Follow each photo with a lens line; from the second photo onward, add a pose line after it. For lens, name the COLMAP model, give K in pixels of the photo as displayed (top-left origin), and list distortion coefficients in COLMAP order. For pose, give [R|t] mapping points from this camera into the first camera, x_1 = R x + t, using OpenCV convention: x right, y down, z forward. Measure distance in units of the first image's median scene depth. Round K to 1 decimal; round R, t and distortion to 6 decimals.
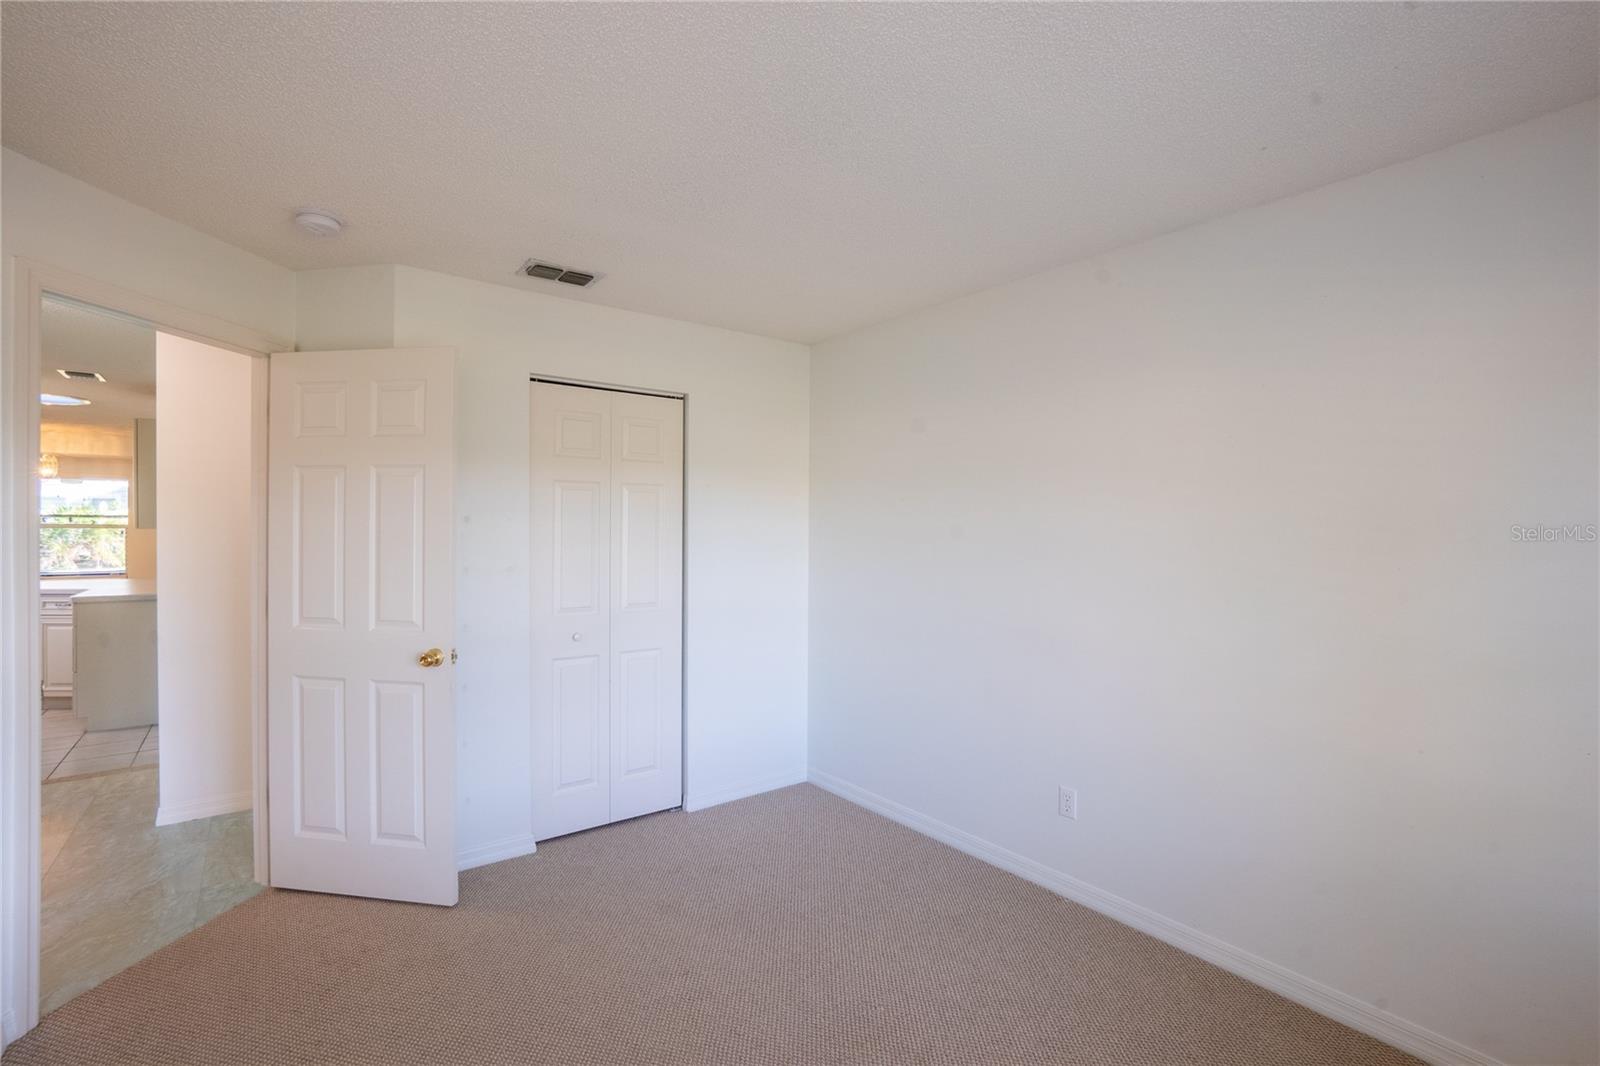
lens RADIAL K [[721.7, 0, 800.0], [0, 721.7, 533.0], [0, 0, 1]] dist [-0.000686, -0.000109]
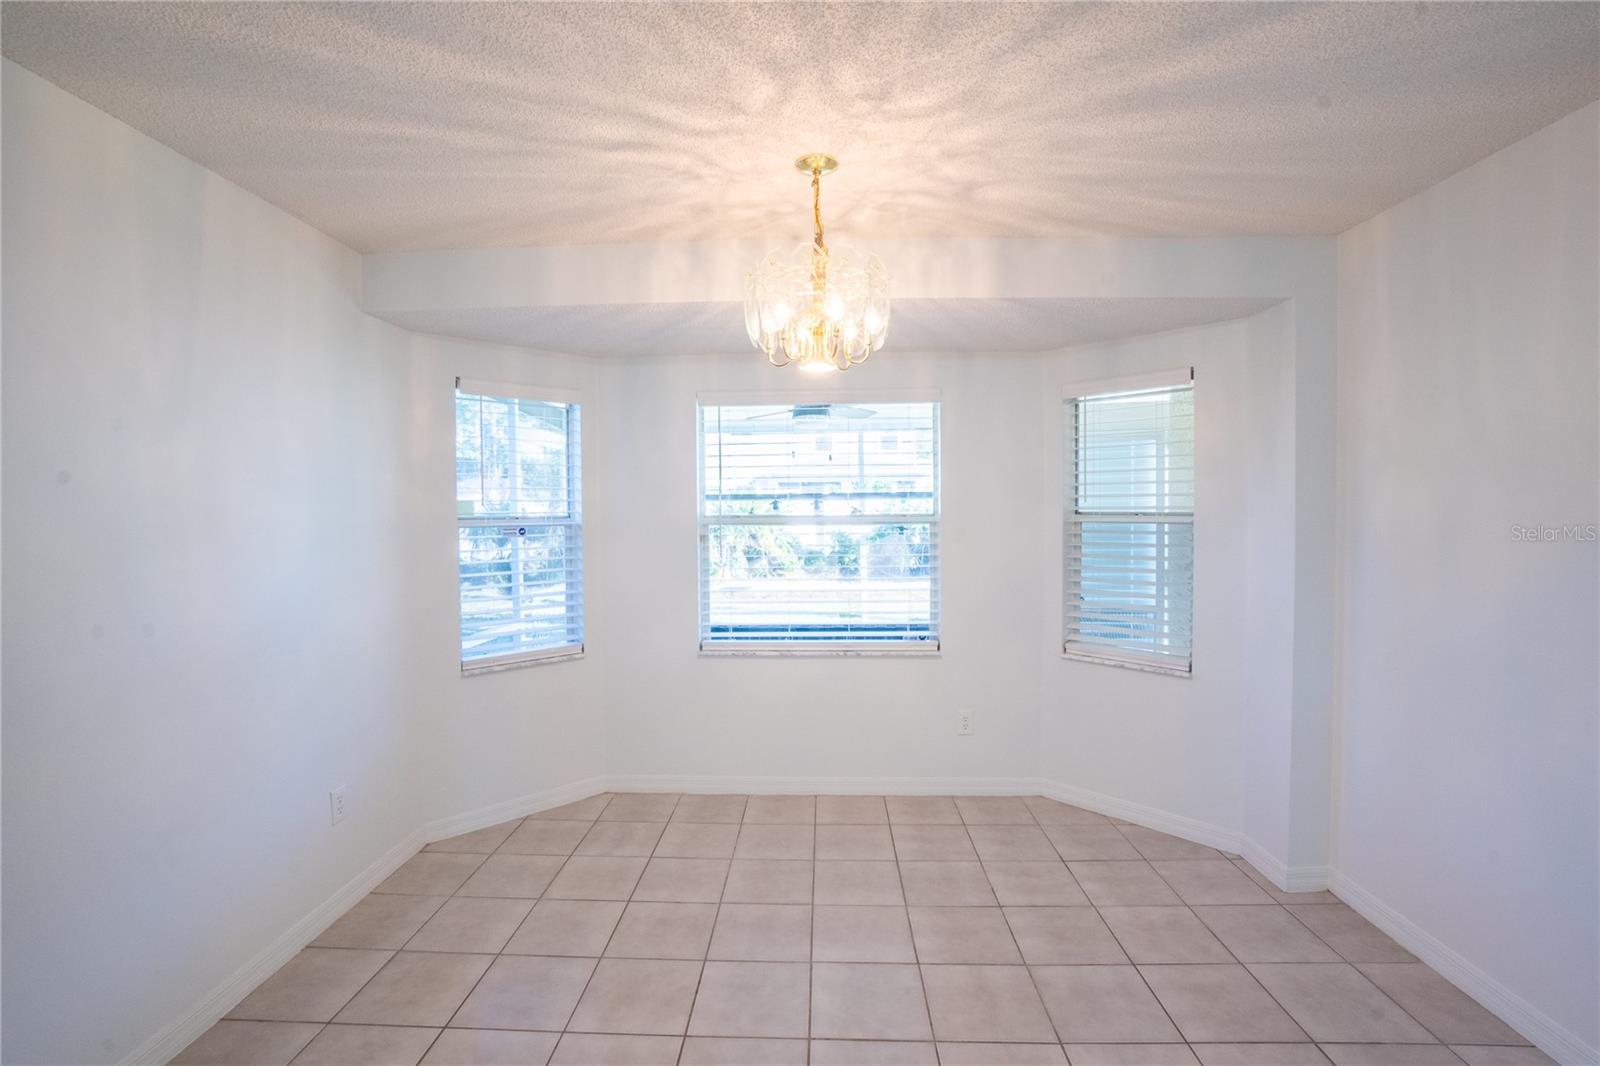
lens RADIAL K [[715.2, 0, 793.8], [0, 715.2, 529.0], [0, 0, 1]] dist [-0.057268, 0.017498]
pose [[0.792233, 0.006885, -0.610179, -0.948716], [0.008316, 0.999722, 0.022078, -0.016334], [0.610161, -0.022565, 0.791956, 0.809603]]
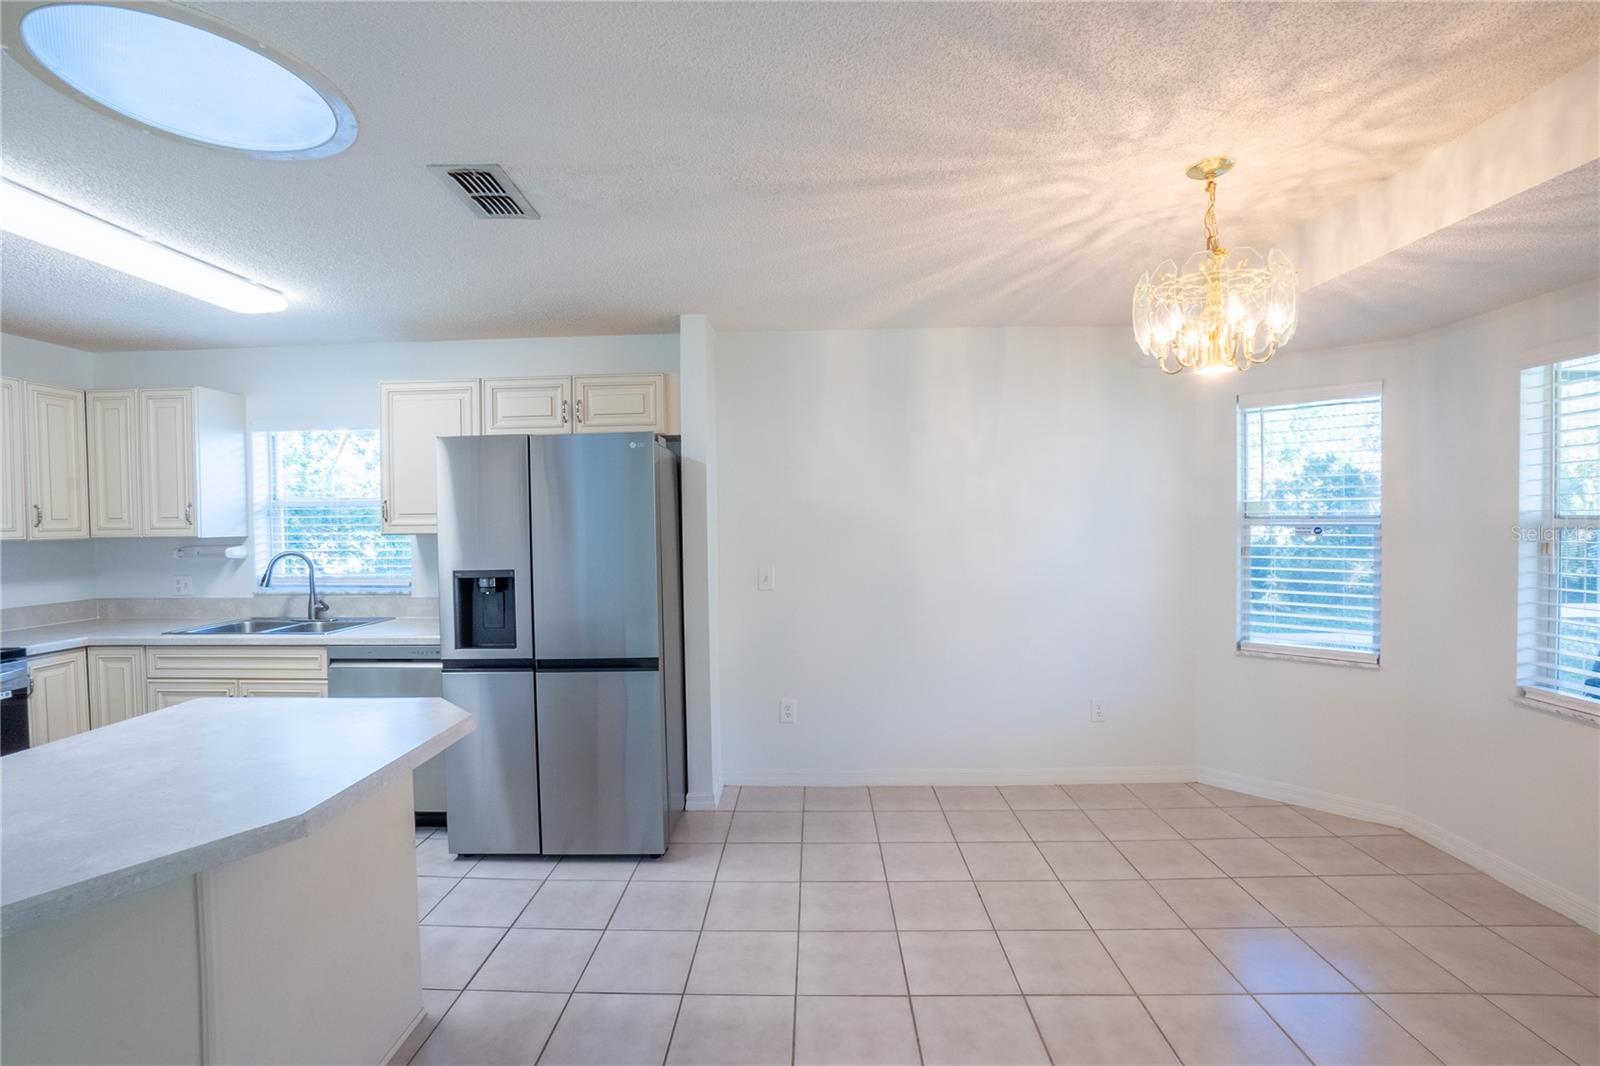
lens RADIAL K [[707.4, 0, 796.4], [0, 707.4, 532.6], [0, 0, 1]] dist [-0.062690, 0.021188]
pose [[-0.598599, 0.022198, -0.800741, -0.797450], [0.007693, 0.999729, 0.021964, -0.017544], [0.801012, 0.006988, -0.598608, 1.068614]]
